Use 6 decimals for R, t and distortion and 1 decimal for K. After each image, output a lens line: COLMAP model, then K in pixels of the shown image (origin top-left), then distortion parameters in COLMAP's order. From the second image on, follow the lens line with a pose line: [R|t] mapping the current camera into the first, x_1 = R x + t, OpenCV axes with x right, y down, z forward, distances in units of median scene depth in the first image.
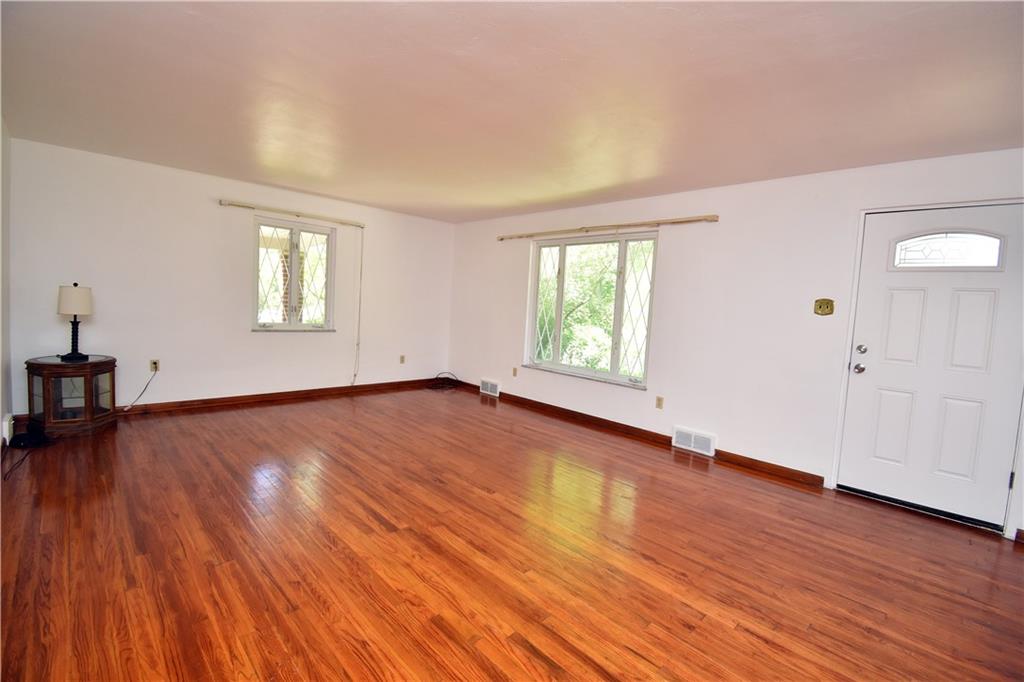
lens RADIAL K [[449.4, 0, 518.1], [0, 449.4, 335.4], [0, 0, 1]] dist [0.014203, -0.022502]
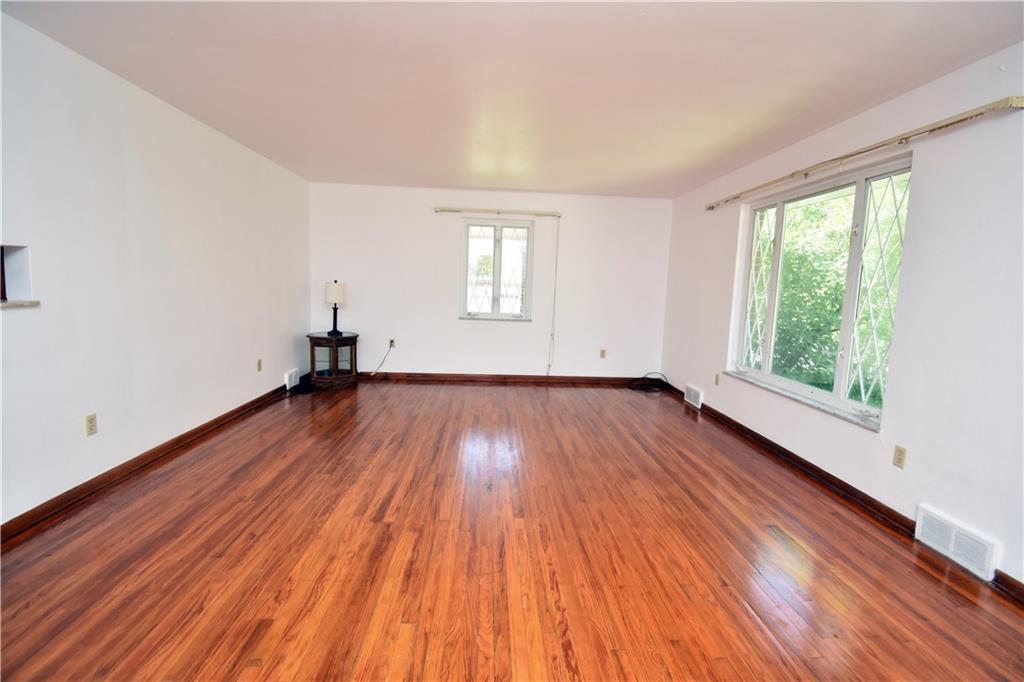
lens RADIAL K [[449.4, 0, 518.1], [0, 449.4, 335.4], [0, 0, 1]] dist [0.014203, -0.022502]
pose [[0.754584, 0.043134, -0.654785, 0.341107], [-0.037628, 0.999040, 0.022449, 0.001873], [0.655124, 0.007698, 0.755482, 0.279835]]
